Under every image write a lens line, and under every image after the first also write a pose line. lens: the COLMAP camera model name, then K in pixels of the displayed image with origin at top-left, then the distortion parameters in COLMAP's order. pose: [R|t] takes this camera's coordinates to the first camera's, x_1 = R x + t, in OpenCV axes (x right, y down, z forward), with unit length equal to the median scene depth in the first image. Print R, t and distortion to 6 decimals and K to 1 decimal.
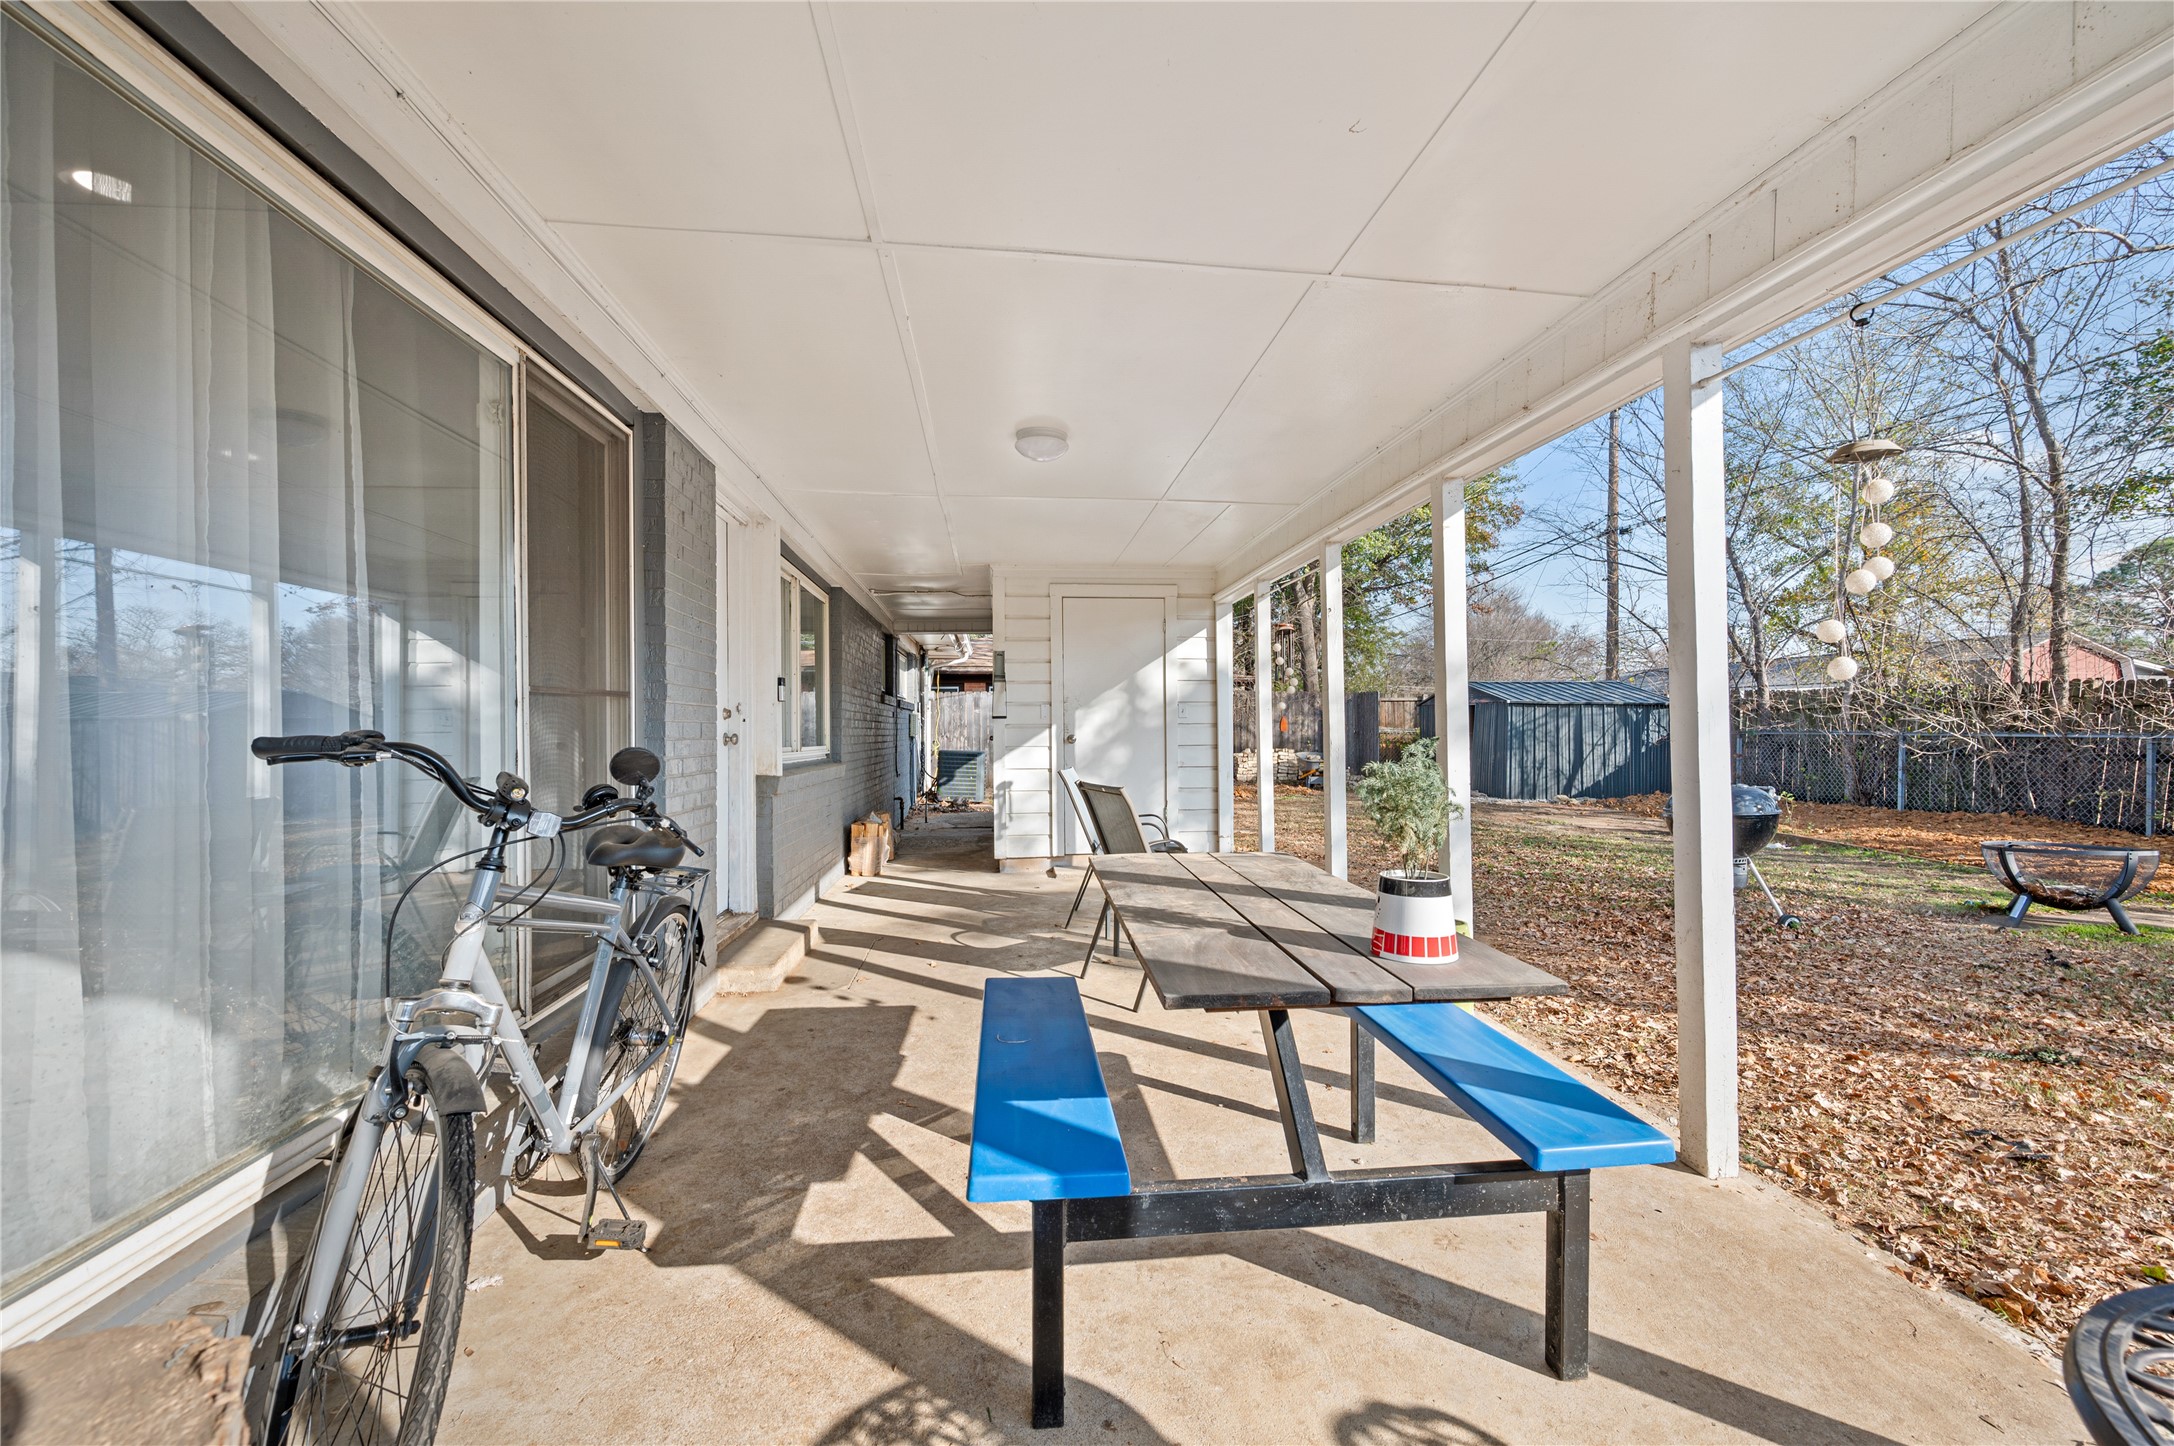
lens RADIAL K [[849.7, 0, 1103.3], [0, 849.7, 729.0], [0, 0, 1]] dist [0.002406, -0.000826]
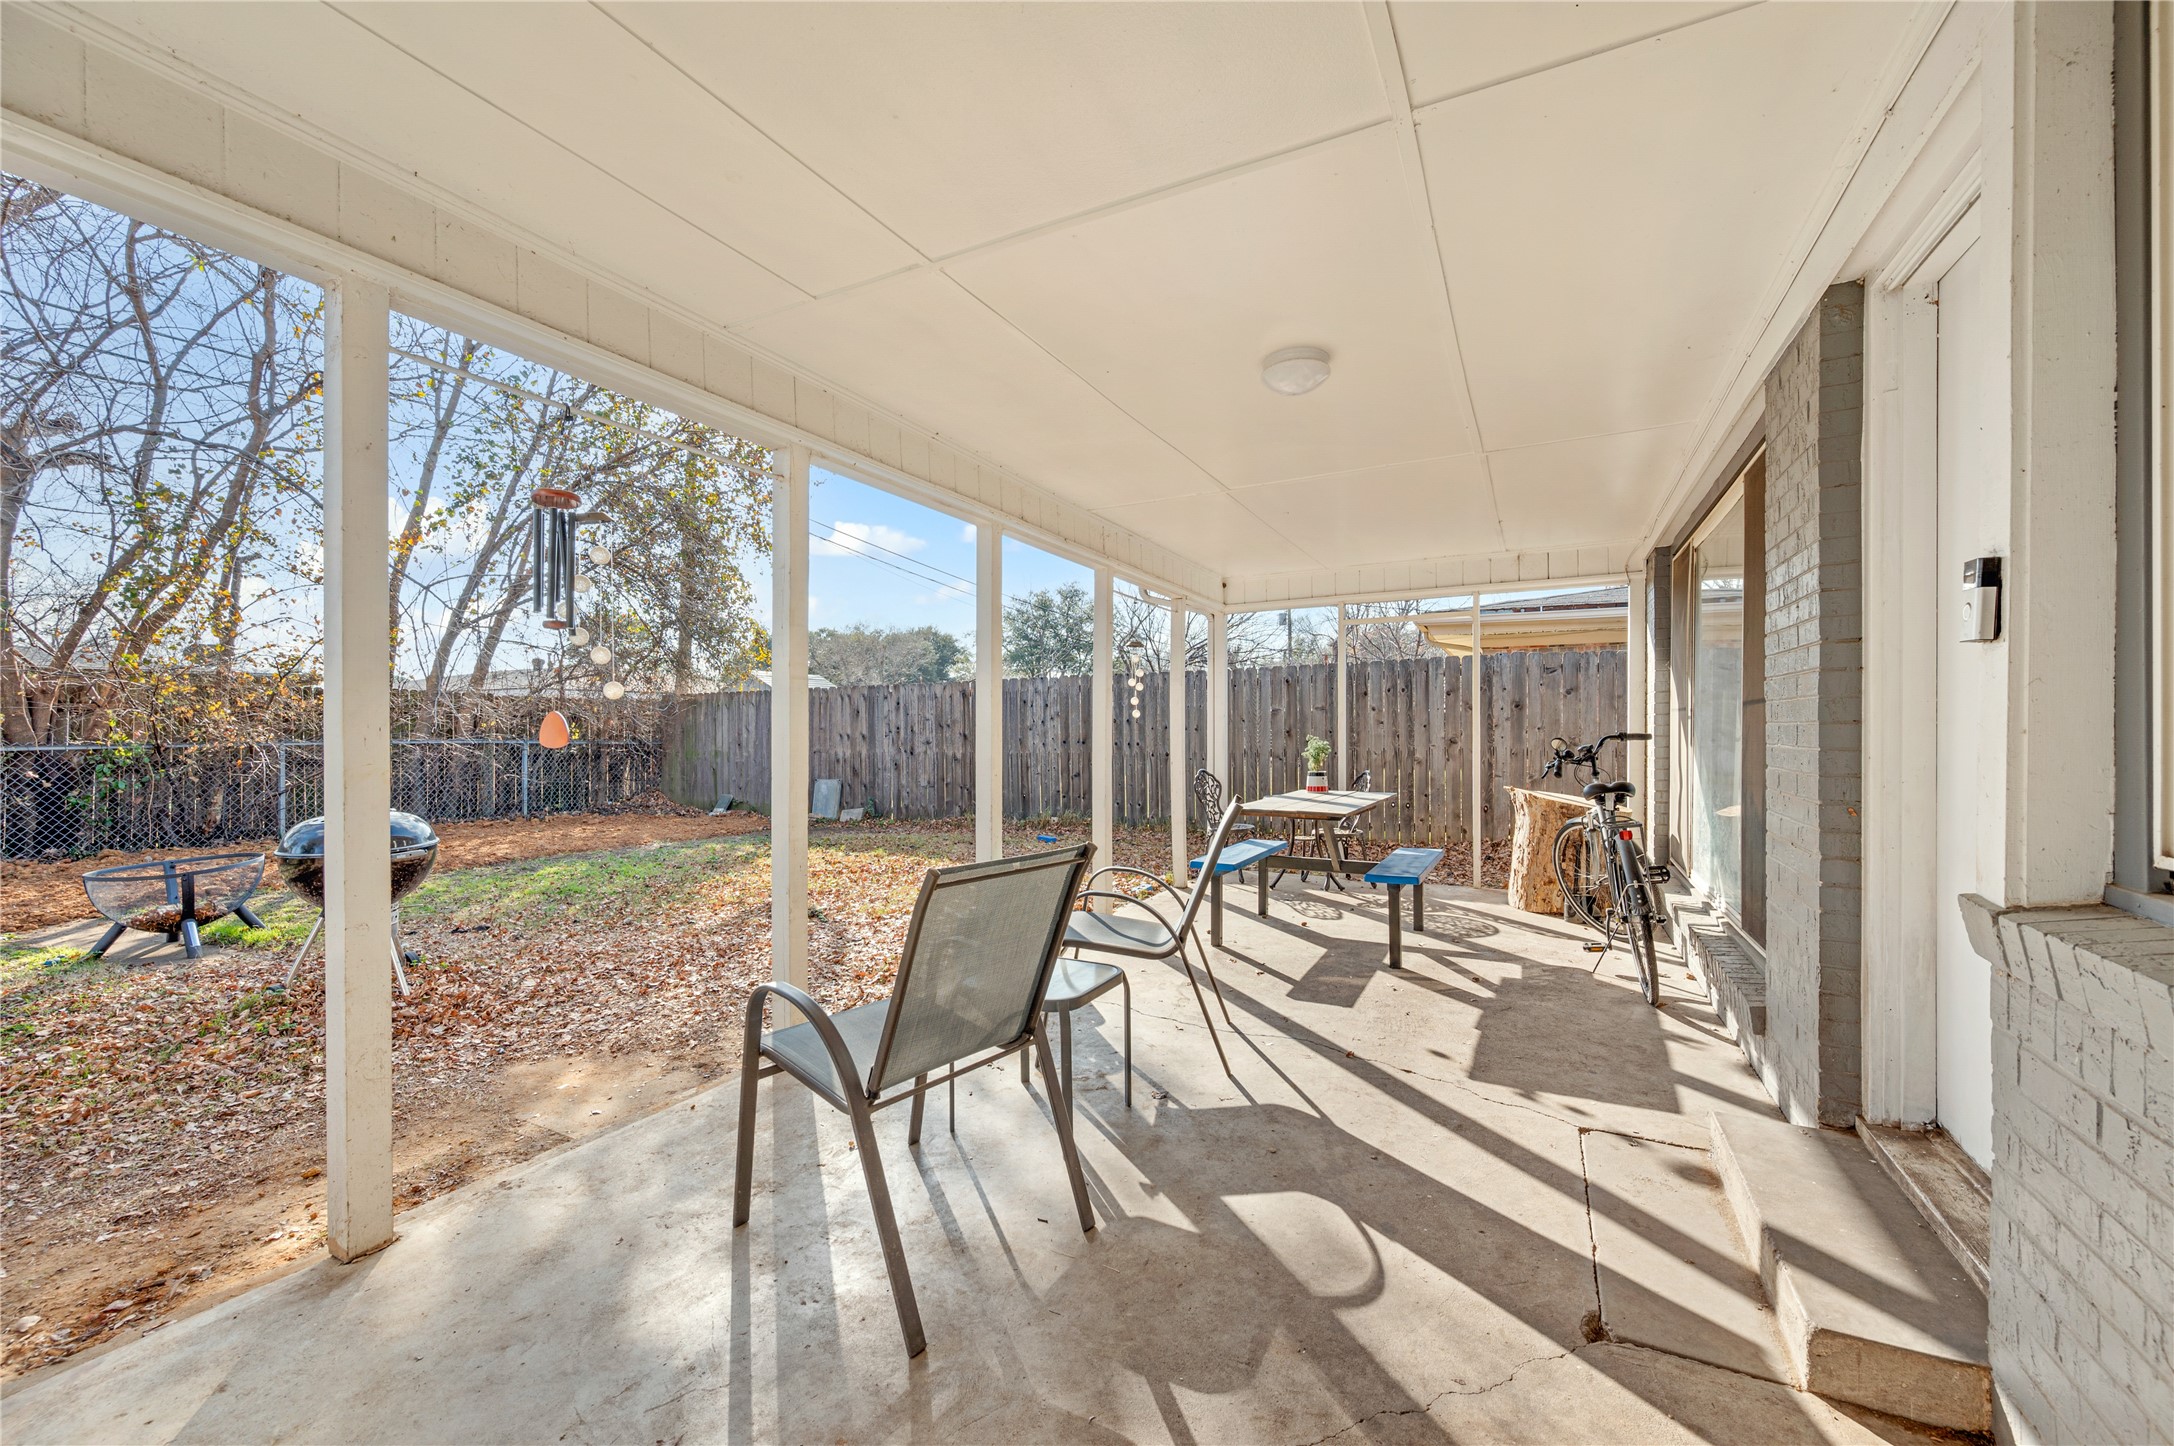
lens RADIAL K [[849.7, 0, 1089.9], [0, 849.7, 729.9], [0, 0, 1]] dist [0.002406, -0.000826]
pose [[-0.817722, 0.006974, 0.575572, -0.104161], [0.006011, 0.999976, -0.003576, -0.001581], [-0.575583, 0.000535, -0.817744, 0.494389]]
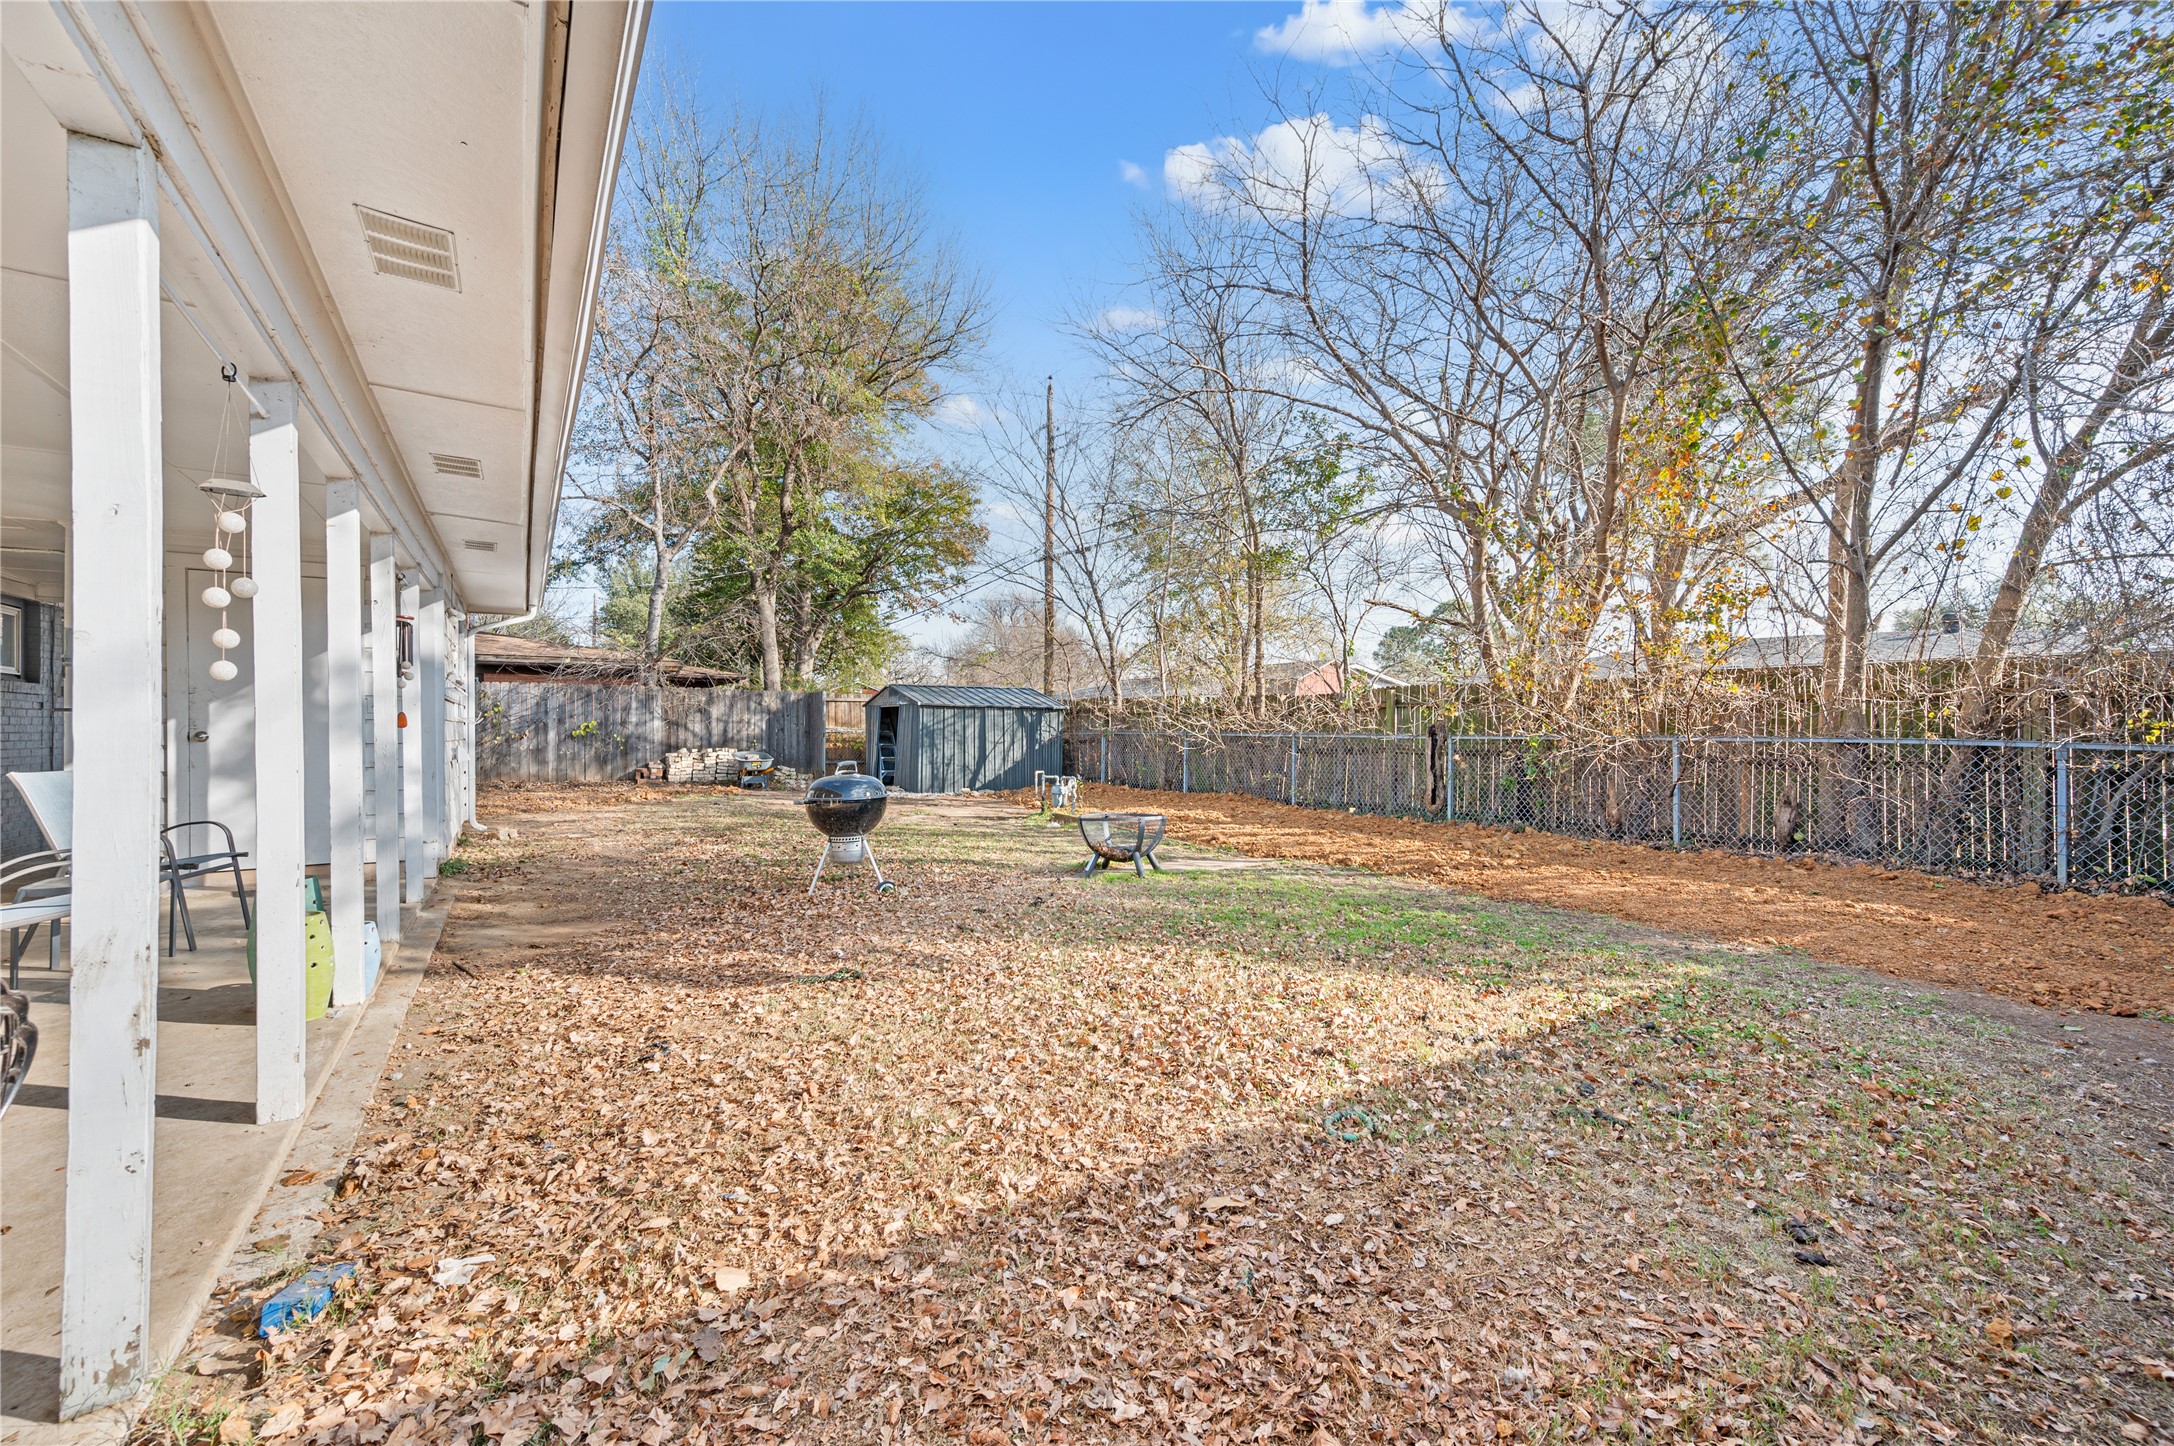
lens RADIAL K [[849.7, 0, 1083.2], [0, 849.7, 726.9], [0, 0, 1]] dist [0.002406, -0.000826]
pose [[0.898441, 0.006342, 0.439049, 0.184366], [-0.005357, 0.999980, -0.003483, 0.000327], [-0.439062, 0.000777, 0.898456, -0.074451]]
